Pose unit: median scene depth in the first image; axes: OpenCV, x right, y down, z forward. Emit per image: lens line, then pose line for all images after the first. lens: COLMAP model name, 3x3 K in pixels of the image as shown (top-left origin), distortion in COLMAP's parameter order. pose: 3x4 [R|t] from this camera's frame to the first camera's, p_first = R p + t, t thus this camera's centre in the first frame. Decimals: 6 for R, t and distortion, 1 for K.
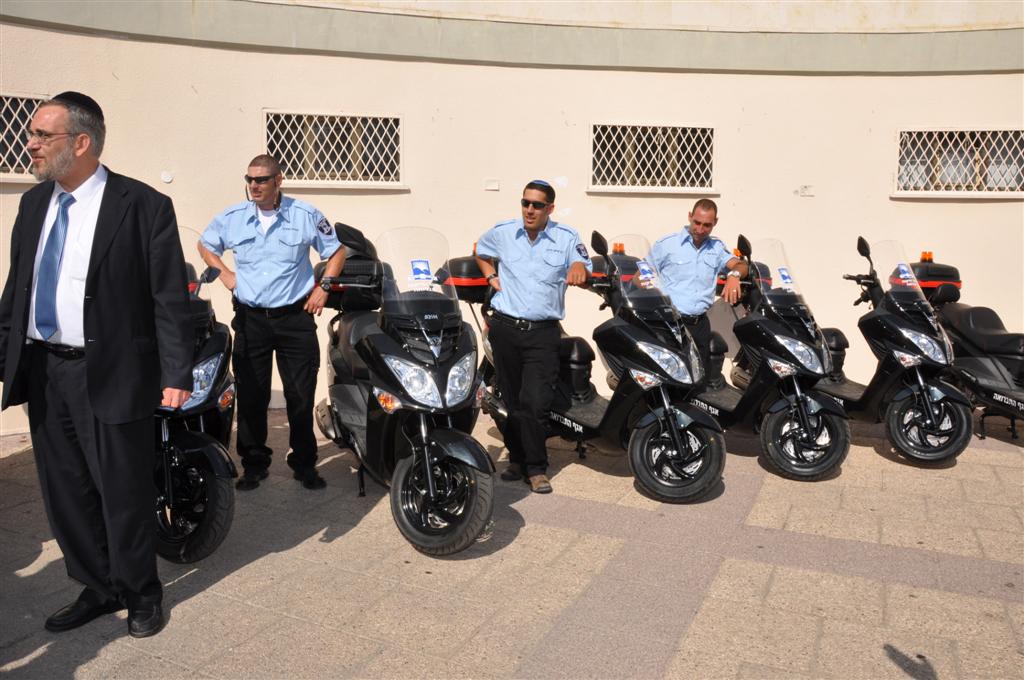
lens RADIAL K [[806.4, 0, 509.9], [0, 806.4, 361.3], [0, 0, 1]] dist [-0.181914, 0.119432]
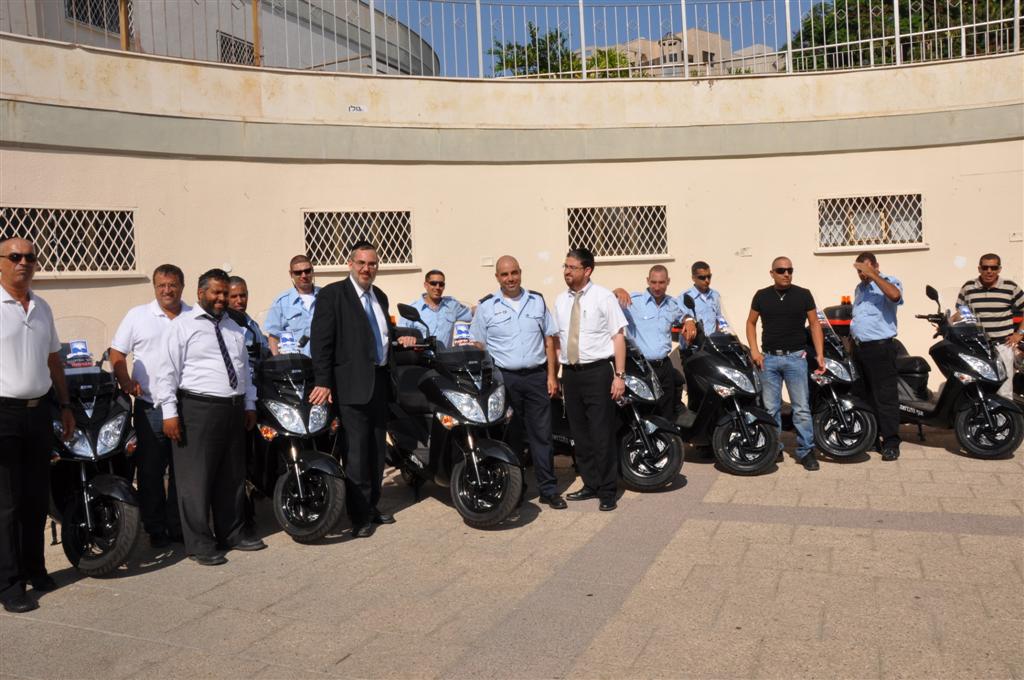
lens RADIAL K [[806.4, 0, 509.9], [0, 806.4, 361.3], [0, 0, 1]] dist [-0.181914, 0.119432]
pose [[0.998072, -0.052702, 0.032770, -0.039132], [0.055120, 0.995437, -0.077894, 0.029784], [-0.028515, 0.079550, 0.996423, -0.225012]]
